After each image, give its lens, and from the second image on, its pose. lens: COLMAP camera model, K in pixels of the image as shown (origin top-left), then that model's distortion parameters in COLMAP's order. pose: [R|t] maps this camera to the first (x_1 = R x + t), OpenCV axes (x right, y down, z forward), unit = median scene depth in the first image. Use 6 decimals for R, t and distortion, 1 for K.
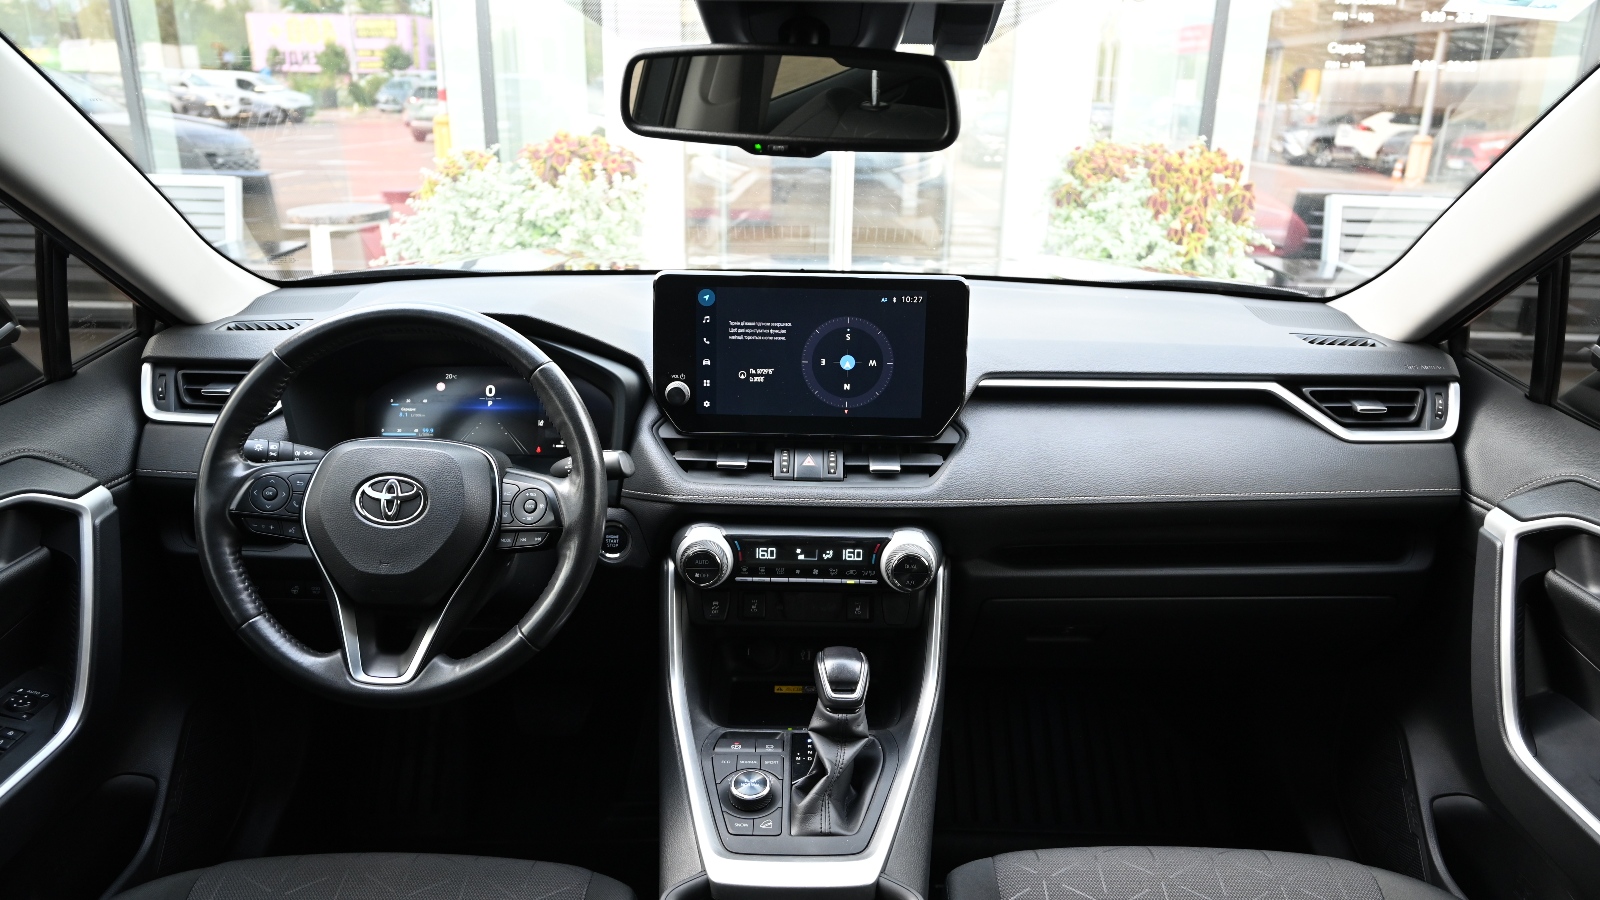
lens RADIAL K [[1065.4, 0, 795.7], [0, 1065.4, 454.0], [0, 0, 1]] dist [0.005762, 0.004466]
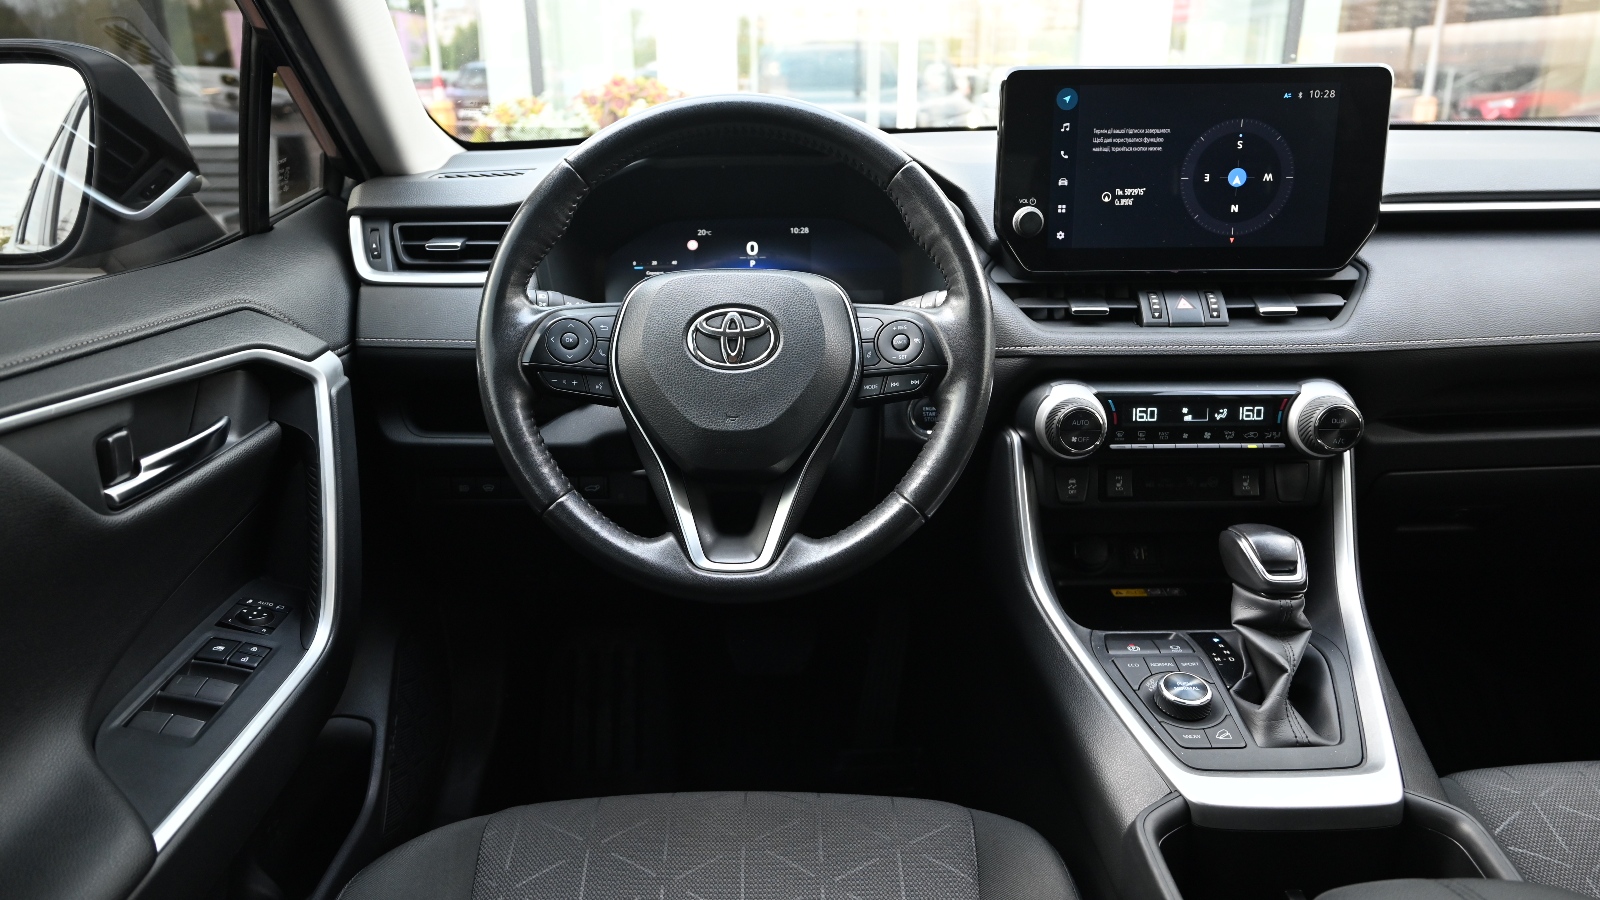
lens RADIAL K [[1079.0, 0, 800.0], [0, 1079.0, 450.0], [0, 0, 1]] dist [0.003309, 0.002492]
pose [[0.999590, -0.028257, 0.004659, -0.295573], [0.028225, 0.999578, 0.006858, 0.107252], [-0.004850, -0.006724, 0.999966, 0.178593]]
